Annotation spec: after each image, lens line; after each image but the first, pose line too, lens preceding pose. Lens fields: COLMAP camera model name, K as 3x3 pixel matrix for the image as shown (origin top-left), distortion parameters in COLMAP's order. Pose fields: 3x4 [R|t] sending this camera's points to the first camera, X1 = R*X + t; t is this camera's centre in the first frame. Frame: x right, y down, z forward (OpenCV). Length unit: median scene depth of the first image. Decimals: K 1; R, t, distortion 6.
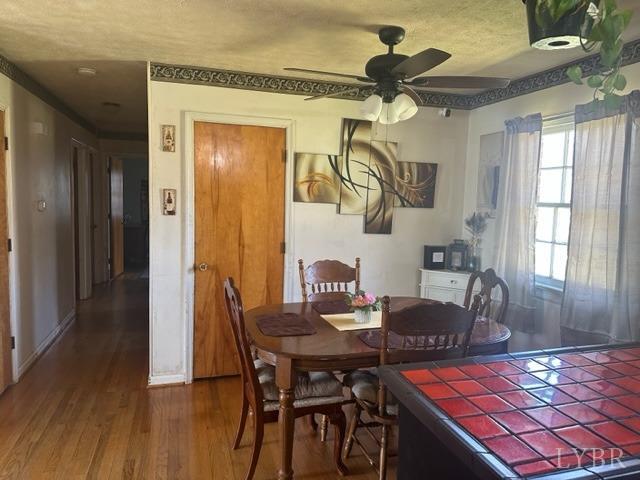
lens RADIAL K [[445.2, 0, 318.7], [0, 445.2, 238.2], [0, 0, 1]] dist [0.111380, -0.165093]
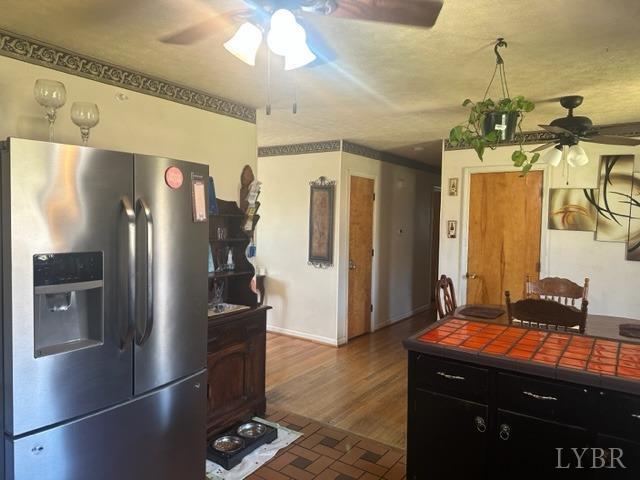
lens RADIAL K [[445.2, 0, 318.7], [0, 445.2, 238.2], [0, 0, 1]] dist [0.111380, -0.165093]
pose [[0.617856, 0.020654, -0.786020, 0.519908], [-0.073522, 0.996793, -0.031600, 0.026195], [0.782847, 0.077313, 0.617393, -0.238391]]
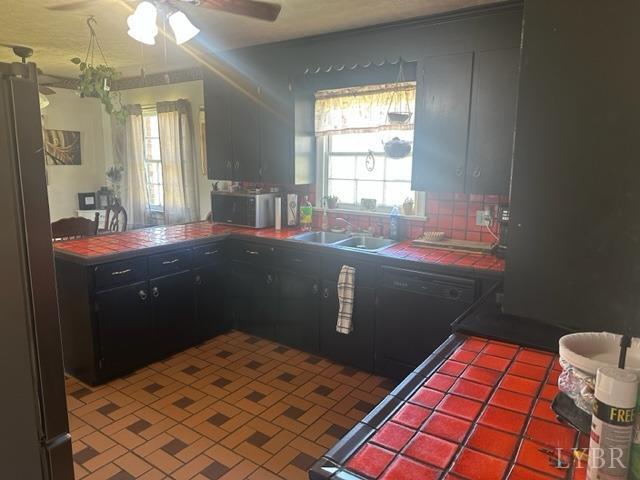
lens RADIAL K [[445.2, 0, 318.7], [0, 445.2, 238.2], [0, 0, 1]] dist [0.111380, -0.165093]
pose [[0.788617, -0.126882, 0.601651, -0.034066], [0.067193, 0.990401, 0.120791, 0.038931], [-0.611202, -0.054831, 0.789573, -0.586442]]
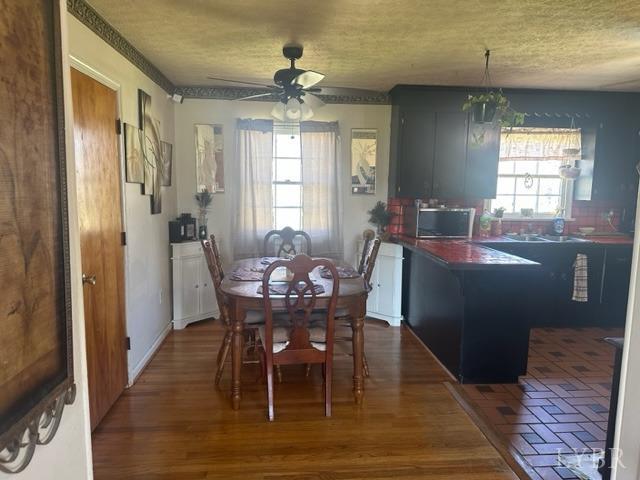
lens RADIAL K [[446.4, 0, 319.5], [0, 446.4, 235.4], [0, 0, 1]] dist [0.082005, -0.124697]
pose [[0.209111, -0.131907, 0.968955, -0.807948], [0.081517, 0.989763, 0.117148, -0.052258], [-0.974488, 0.054490, 0.217723, 0.467490]]
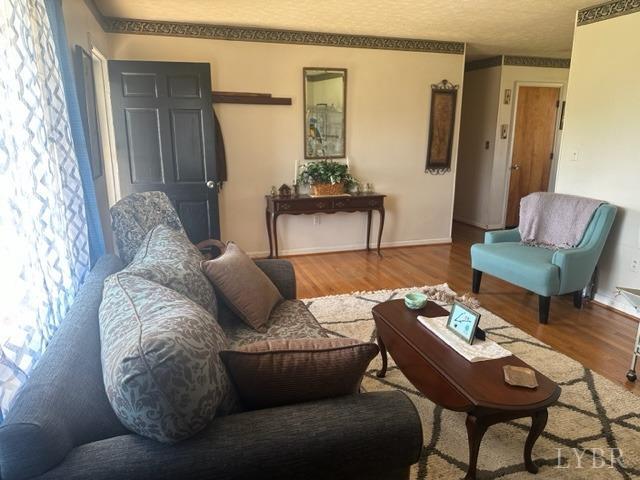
lens RADIAL K [[445.2, 0, 318.7], [0, 445.2, 238.2], [0, 0, 1]] dist [0.111380, -0.165093]
pose [[0.999468, -0.029724, 0.013450, -1.056029], [0.027535, 0.989634, 0.140947, 0.065936], [-0.017500, -0.140501, 0.989926, -0.844072]]
